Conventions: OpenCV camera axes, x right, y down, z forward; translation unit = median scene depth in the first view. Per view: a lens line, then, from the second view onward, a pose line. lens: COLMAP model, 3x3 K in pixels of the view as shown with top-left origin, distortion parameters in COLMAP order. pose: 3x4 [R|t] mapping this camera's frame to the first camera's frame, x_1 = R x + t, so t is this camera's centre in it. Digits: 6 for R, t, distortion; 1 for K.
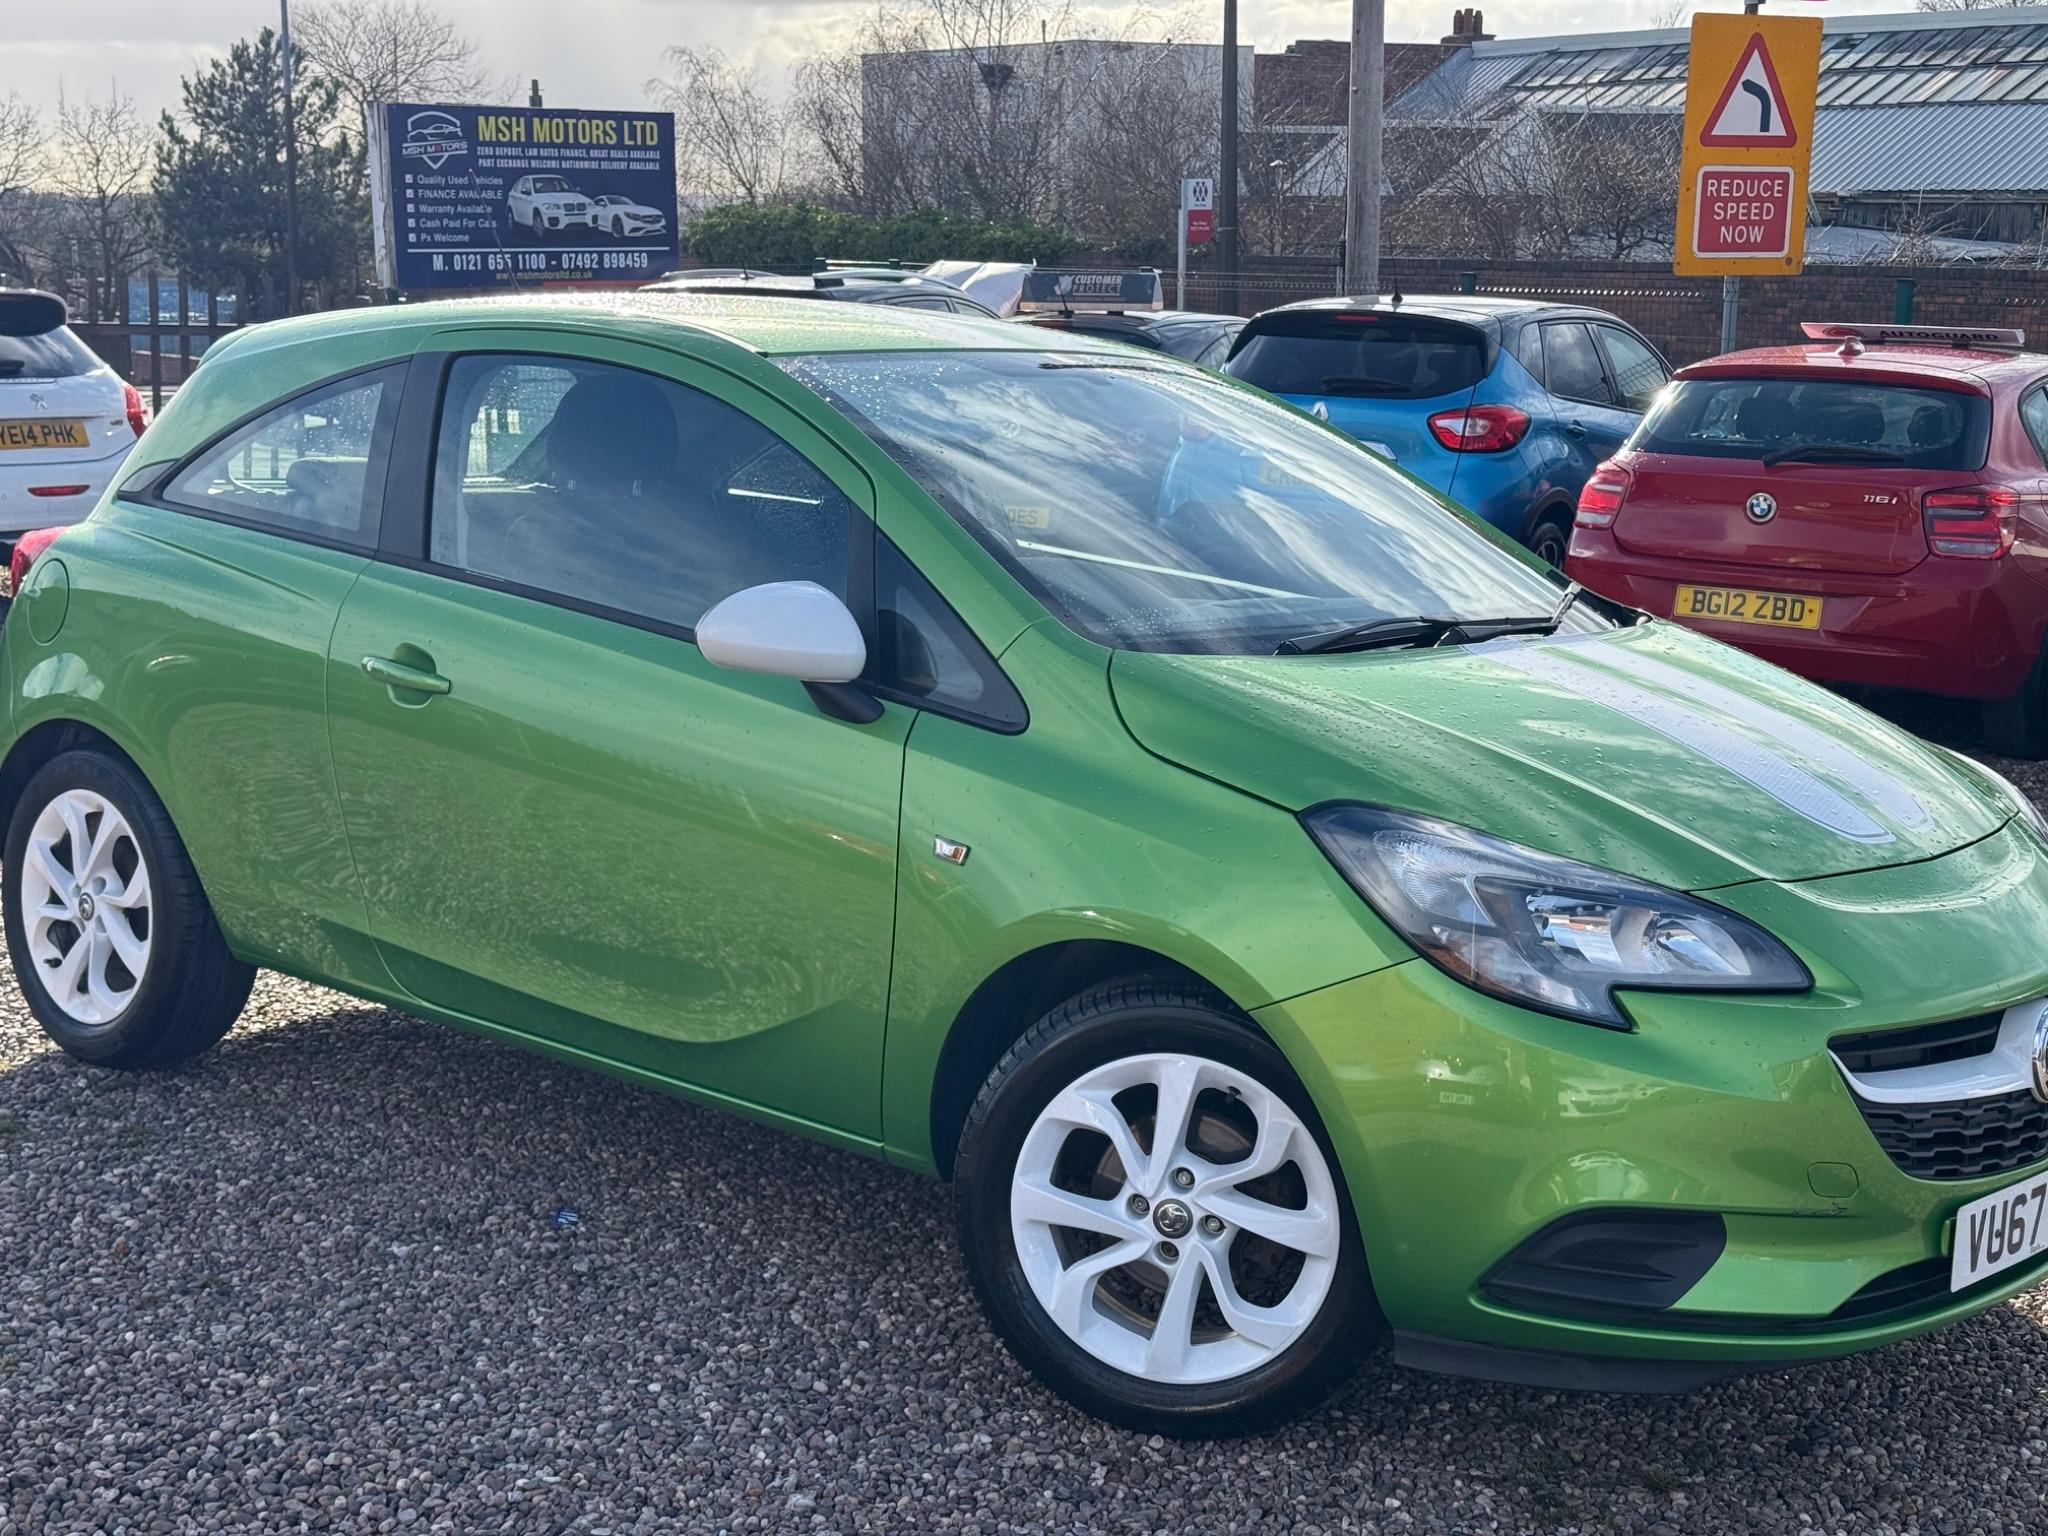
lens RADIAL K [[2893.0, 0, 1083.1], [0, 2893.0, 779.2], [0, 0, 1]] dist [0.112373, 0.000000]
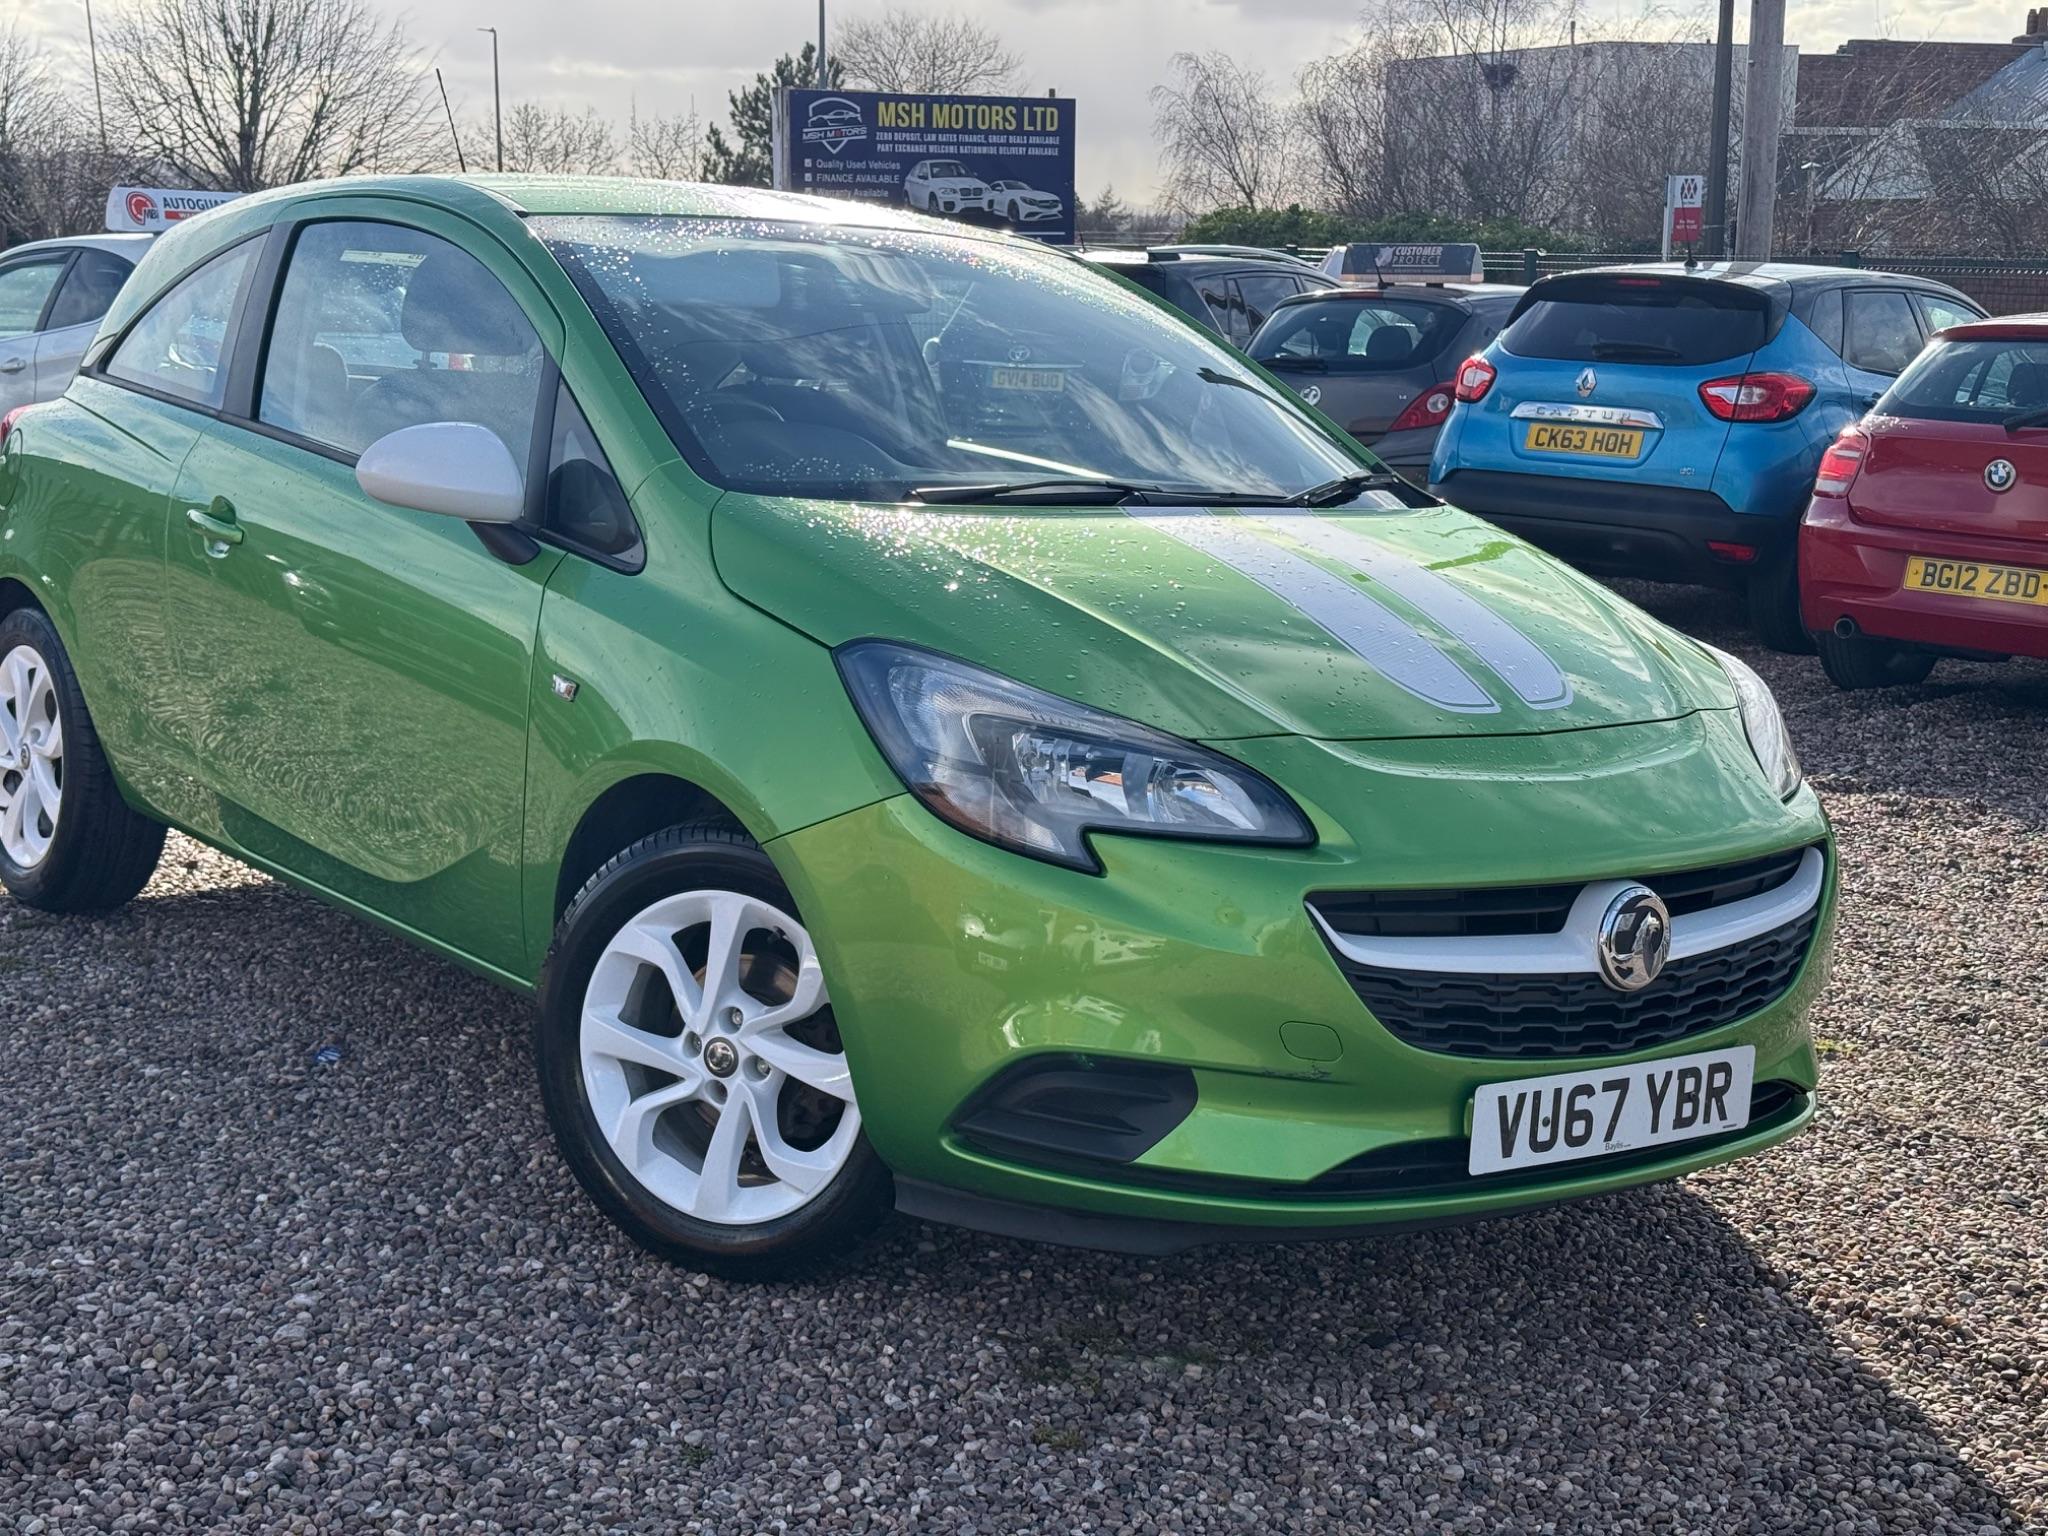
lens RADIAL K [[2893.0, 0, 1073.0], [0, 2893.0, 808.1], [0, 0, 1]] dist [0.112373, 0.000000]
pose [[0.979019, 0.044832, -0.198777, 0.133572], [-0.044531, 0.998990, 0.005985, 0.021326], [0.198845, 0.002992, 0.980026, 0.019235]]
